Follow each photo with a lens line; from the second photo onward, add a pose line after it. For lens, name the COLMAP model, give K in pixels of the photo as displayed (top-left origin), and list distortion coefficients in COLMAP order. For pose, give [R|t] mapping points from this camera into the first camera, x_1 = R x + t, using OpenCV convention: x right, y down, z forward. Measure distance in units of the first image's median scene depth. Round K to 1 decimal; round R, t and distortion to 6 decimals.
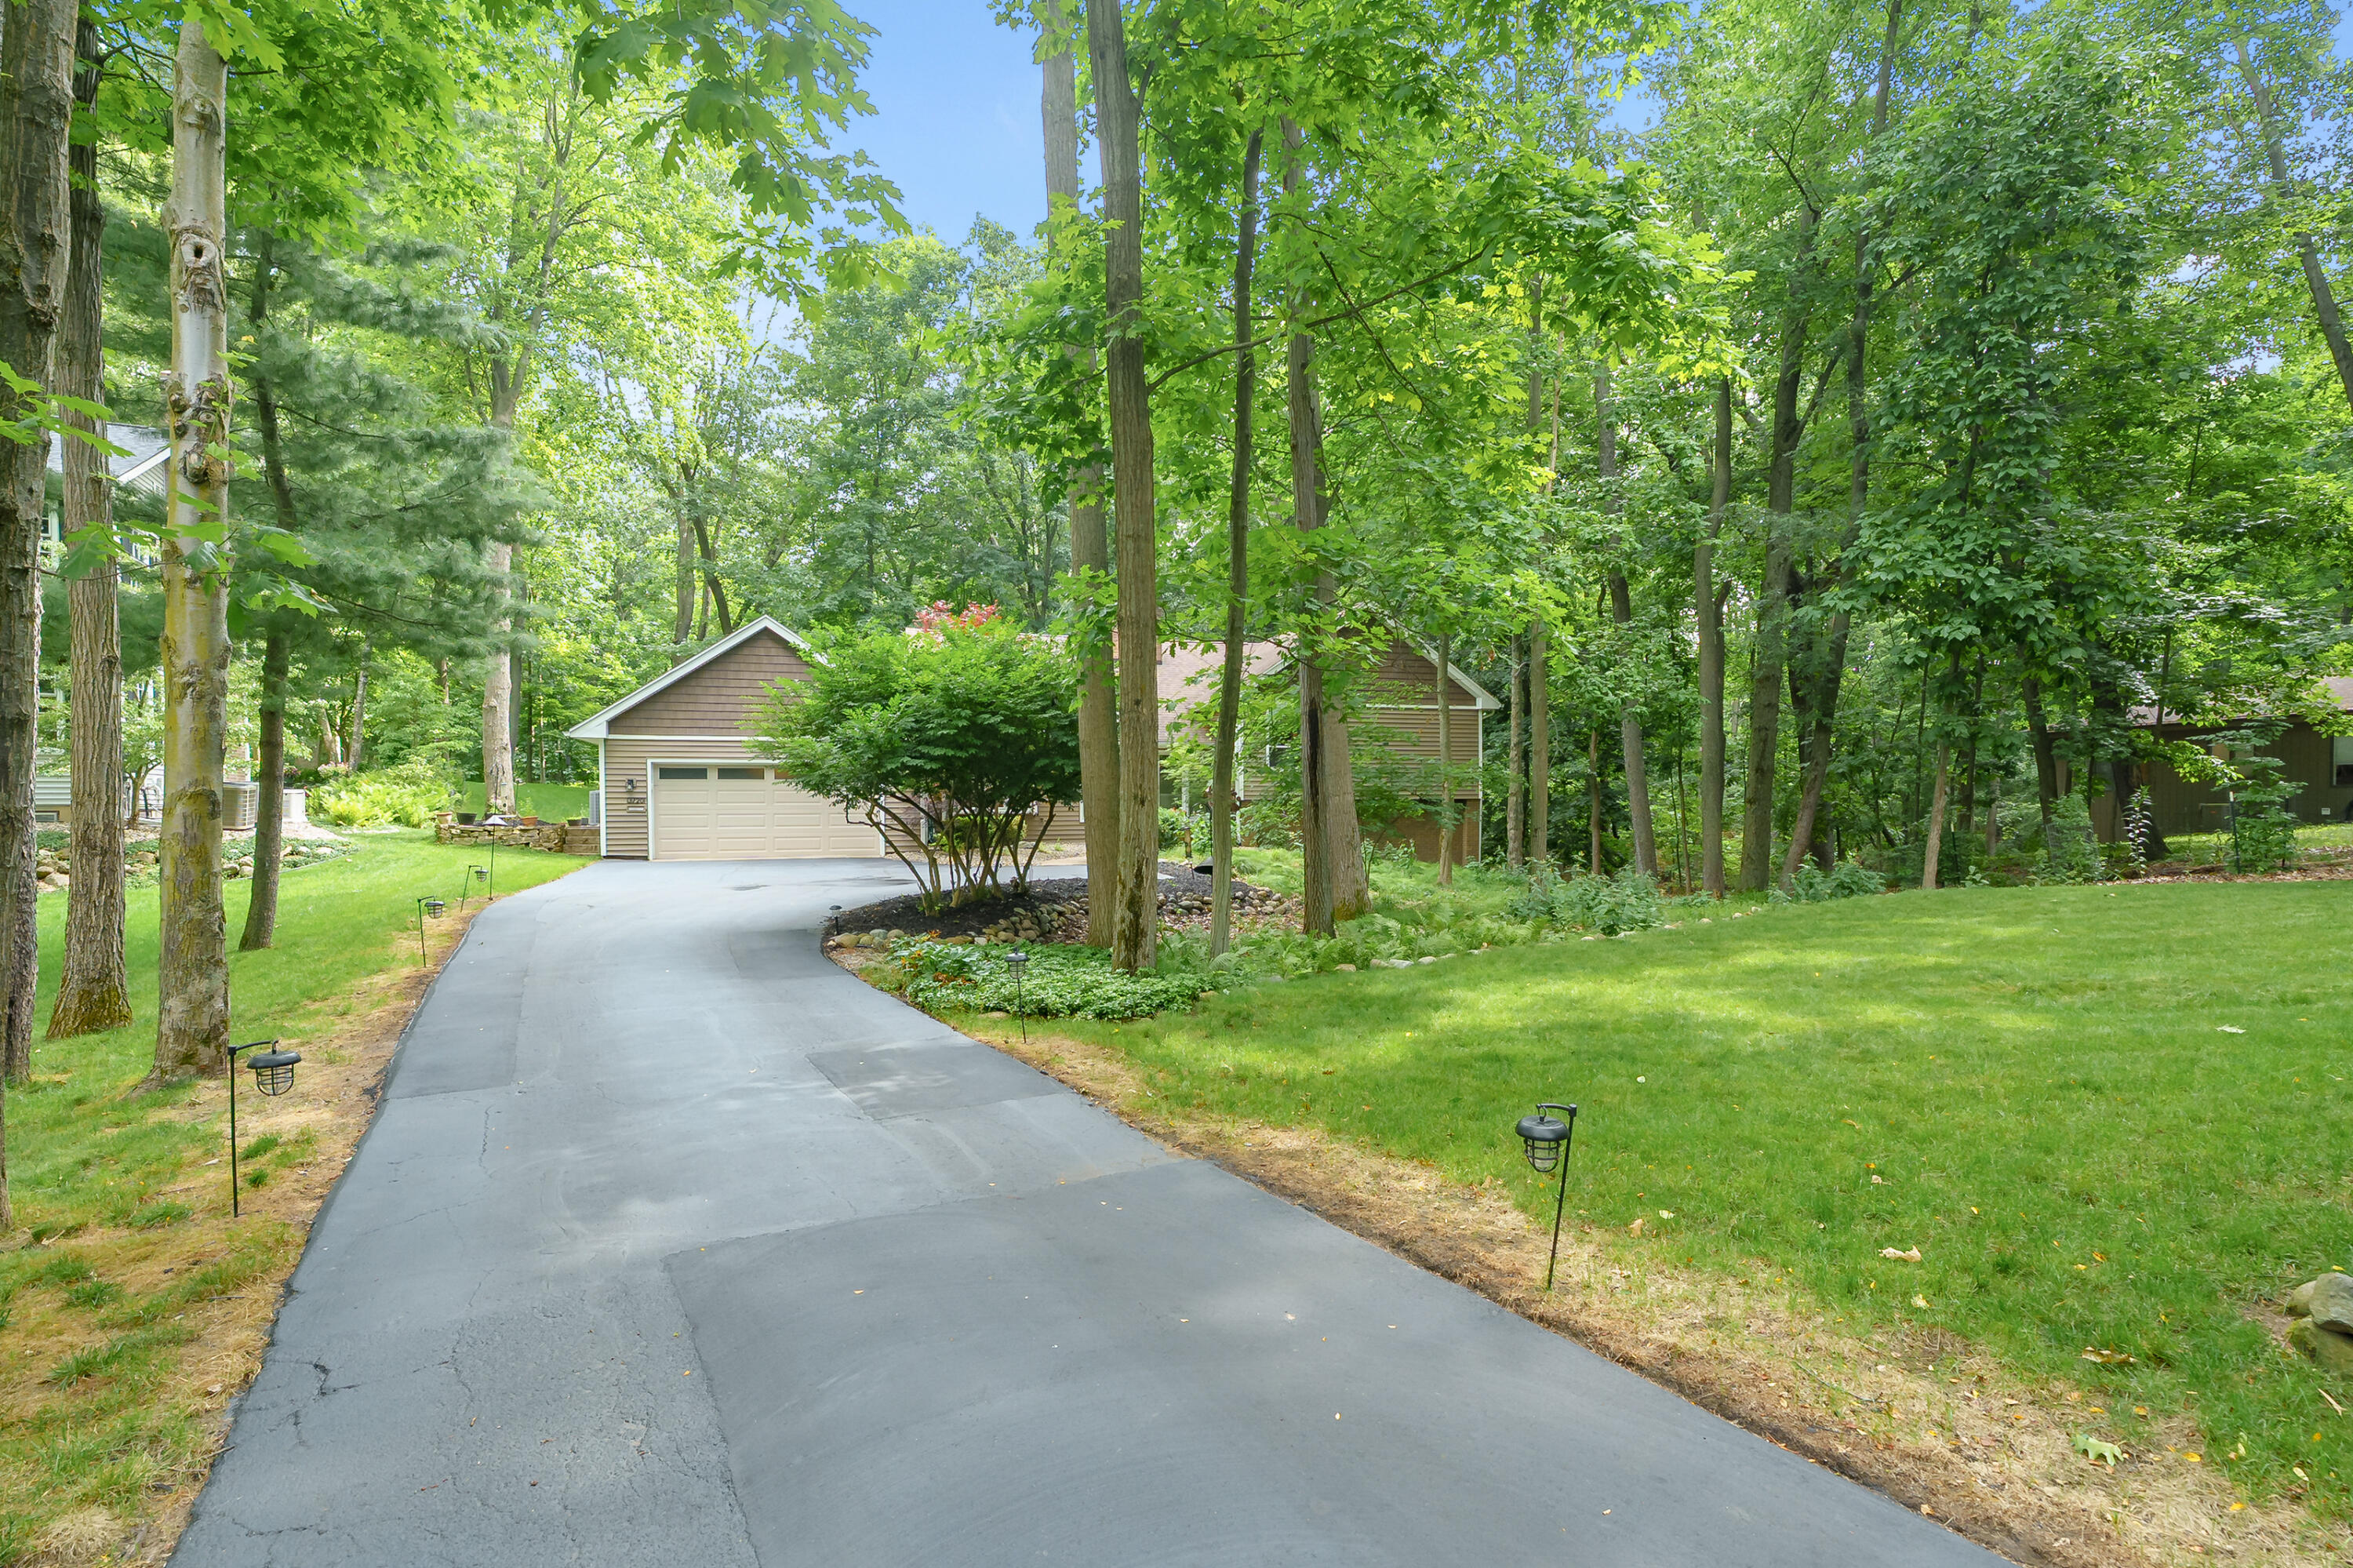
lens RADIAL K [[1071.7, 0, 1176.5], [0, 1071.7, 784.0], [0, 0, 1]] dist [0.000538, 0.000452]
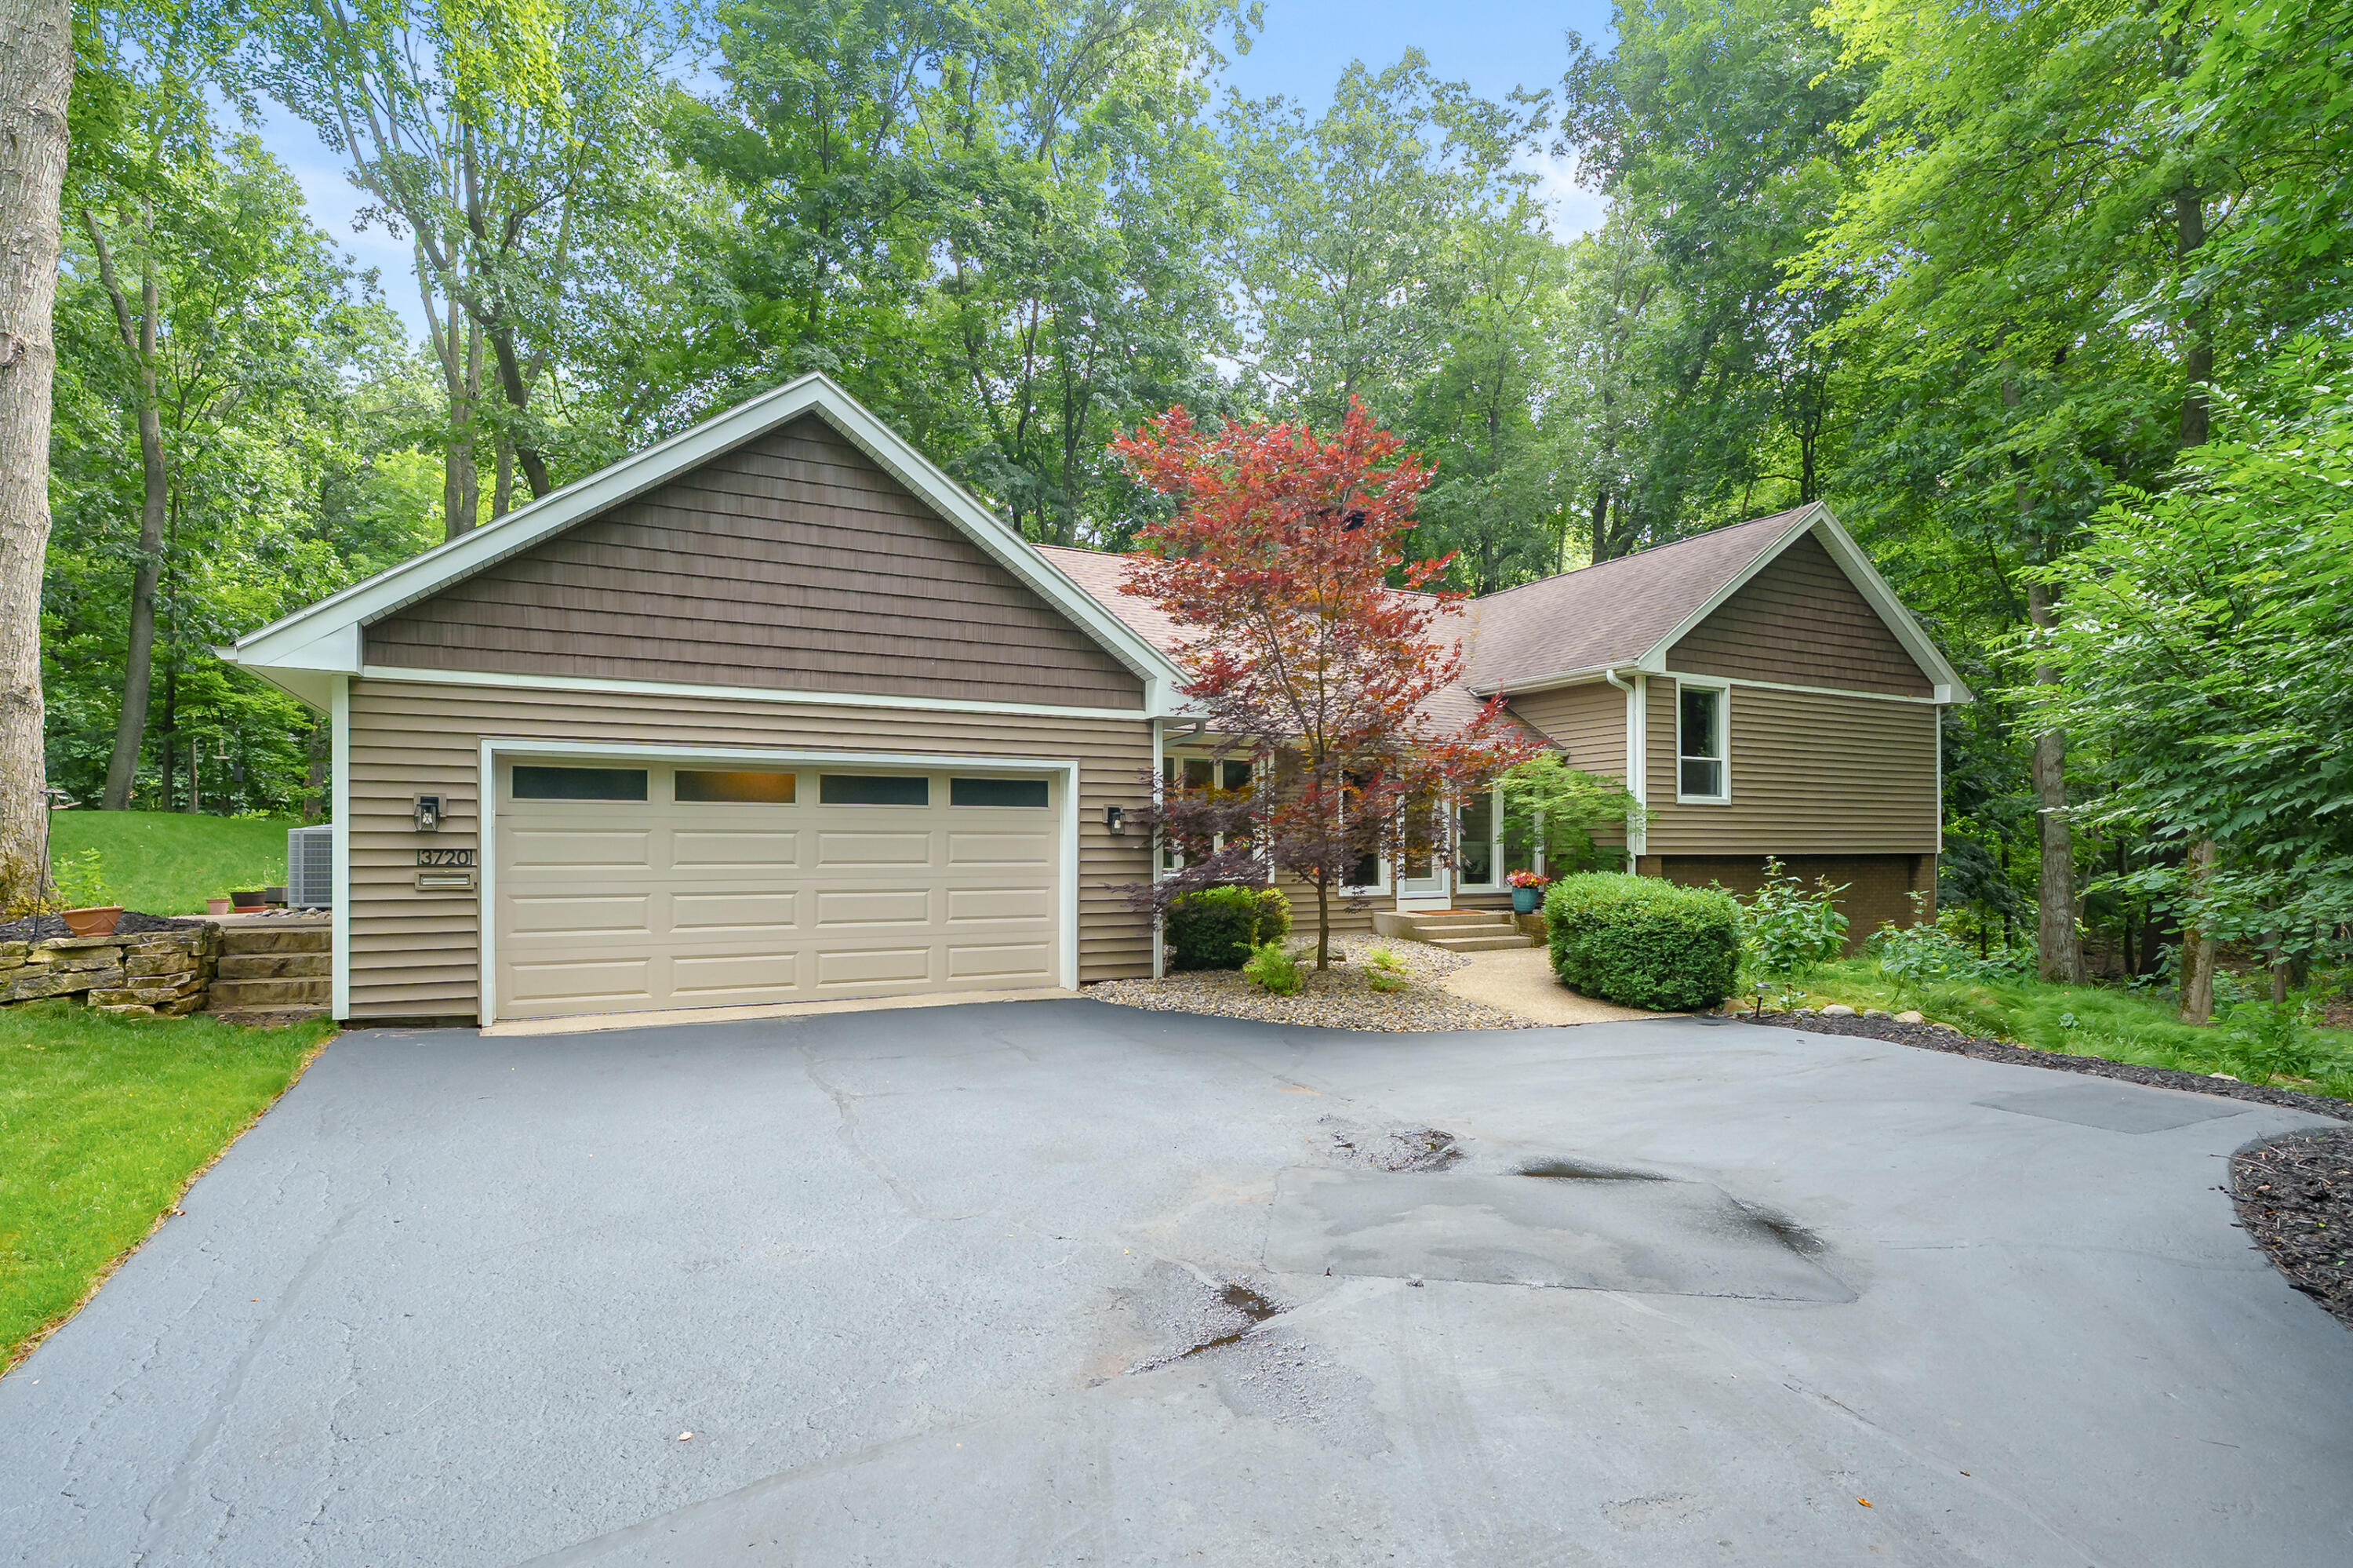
lens RADIAL K [[1162.7, 0, 1176.5], [0, 1162.7, 784.0], [0, 0, 1]] dist [-0.001817, -0.000199]
pose [[0.986983, 0.010289, 0.160498, -0.320759], [-0.004293, 0.999281, -0.037660, 0.004635], [-0.160770, 0.036481, 0.986317, 0.570112]]
